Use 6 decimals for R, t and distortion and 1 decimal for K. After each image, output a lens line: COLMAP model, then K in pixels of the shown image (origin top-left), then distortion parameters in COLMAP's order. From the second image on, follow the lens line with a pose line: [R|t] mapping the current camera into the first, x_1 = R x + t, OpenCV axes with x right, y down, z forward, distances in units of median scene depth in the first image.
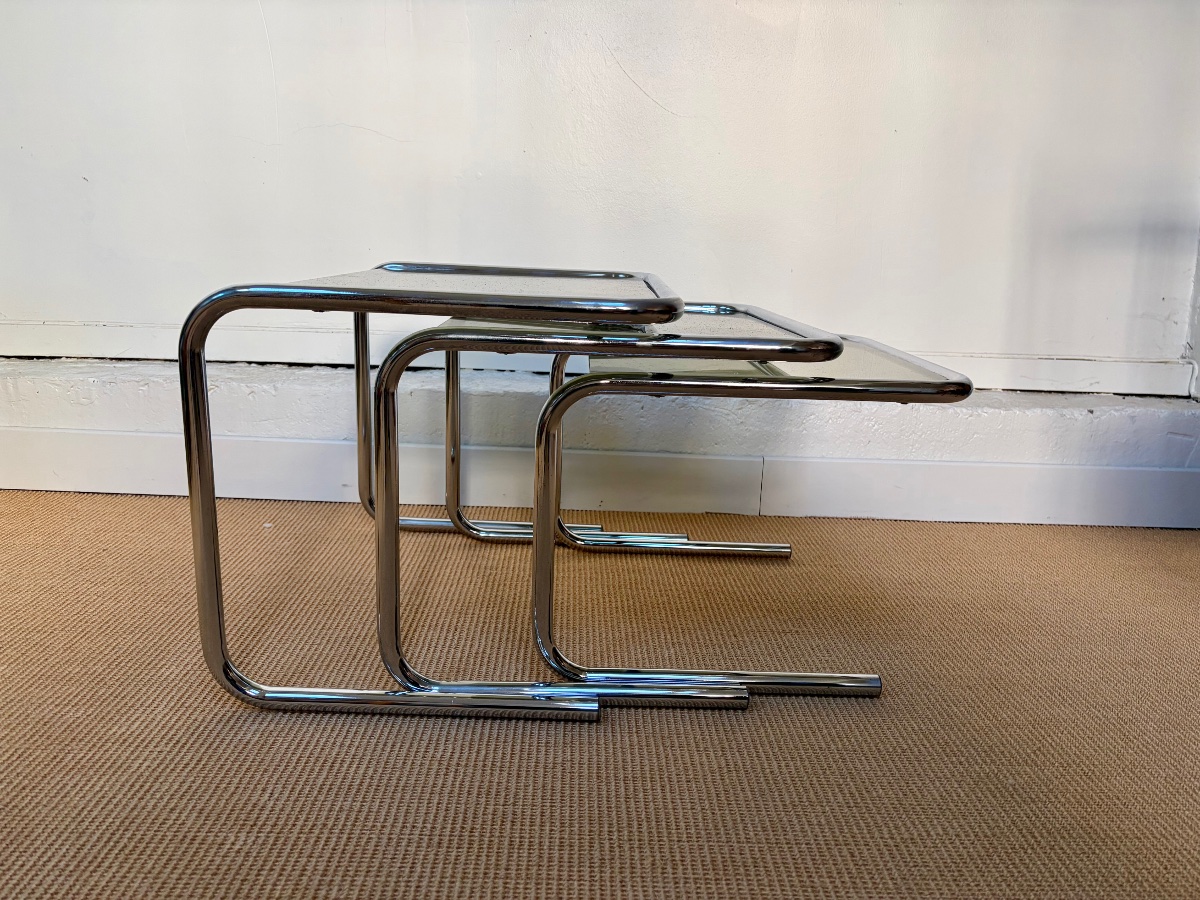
lens RADIAL K [[930.0, 0, 601.0], [0, 930.0, 447.3], [0, 0, 1]] dist [0.044353, -0.054476]
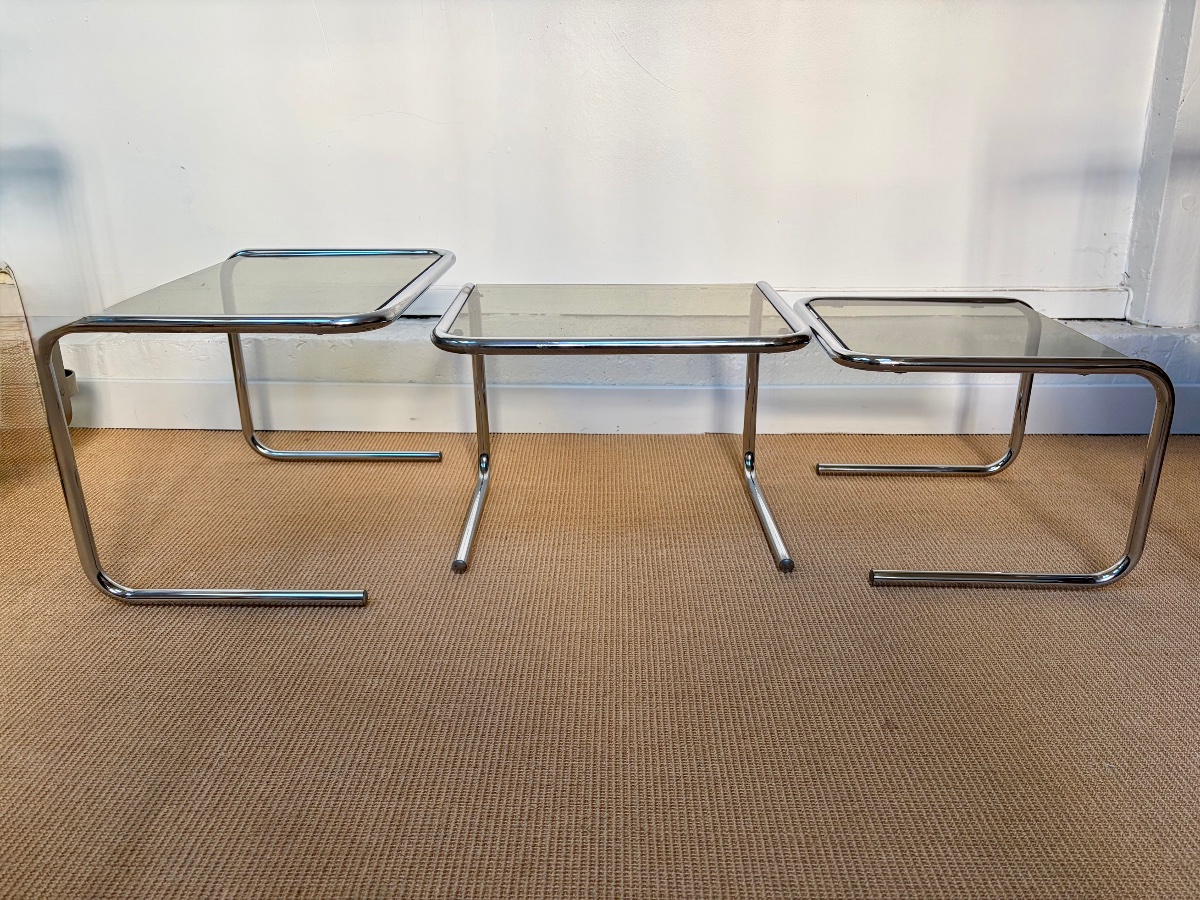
lens RADIAL K [[930.0, 0, 598.2], [0, 930.0, 448.4], [0, 0, 1]] dist [0.044353, -0.054476]
pose [[0.998236, -0.024883, -0.053911, 0.044929], [0.031870, 0.990618, 0.132893, -0.090183], [0.050098, -0.134377, 0.989663, -0.257603]]
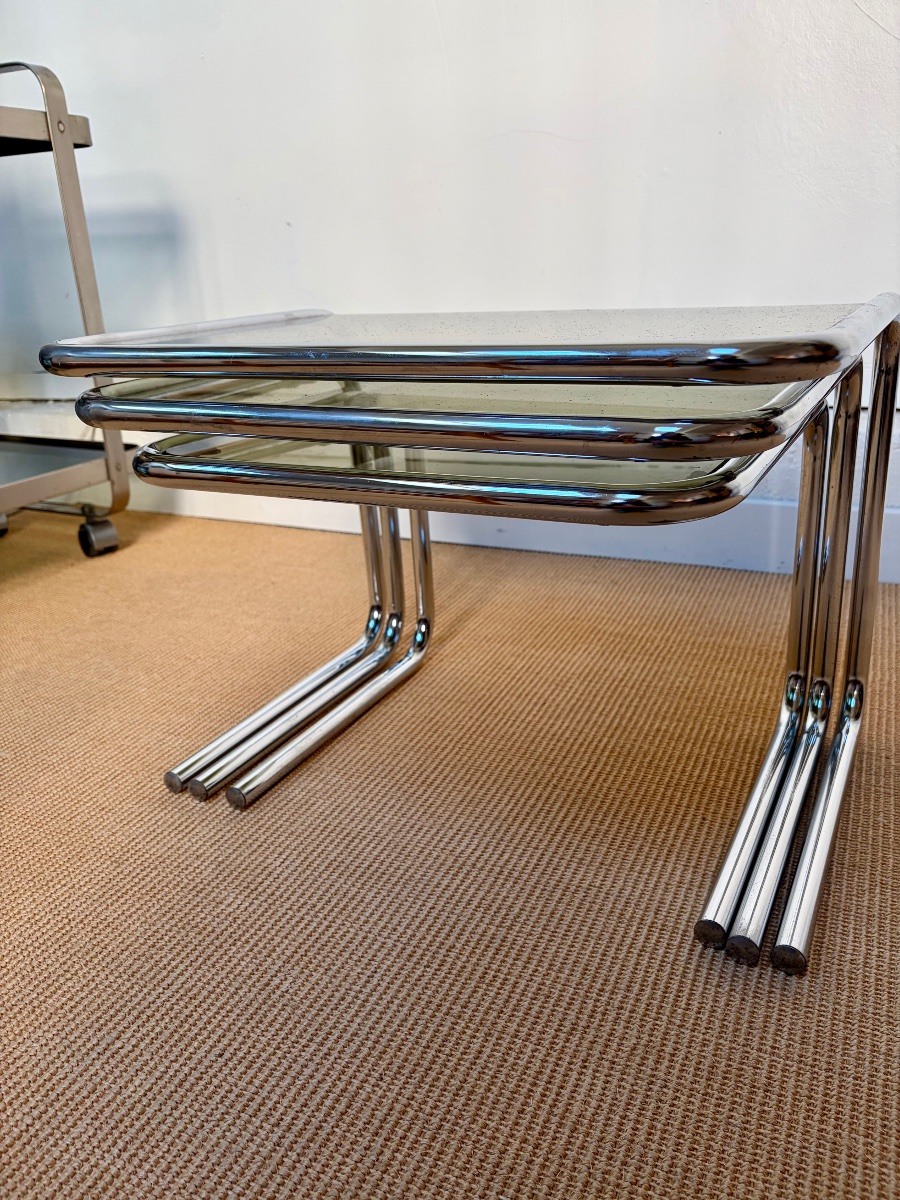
lens RADIAL K [[930.0, 0, 449.6], [0, 930.0, 599.5], [0, 0, 1]] dist [0.044353, -0.054476]
pose [[0.893066, 0.078123, -0.443092, 0.127913], [-0.016673, 0.989880, 0.140923, -0.026053], [0.449617, -0.118466, 0.885331, 0.136744]]
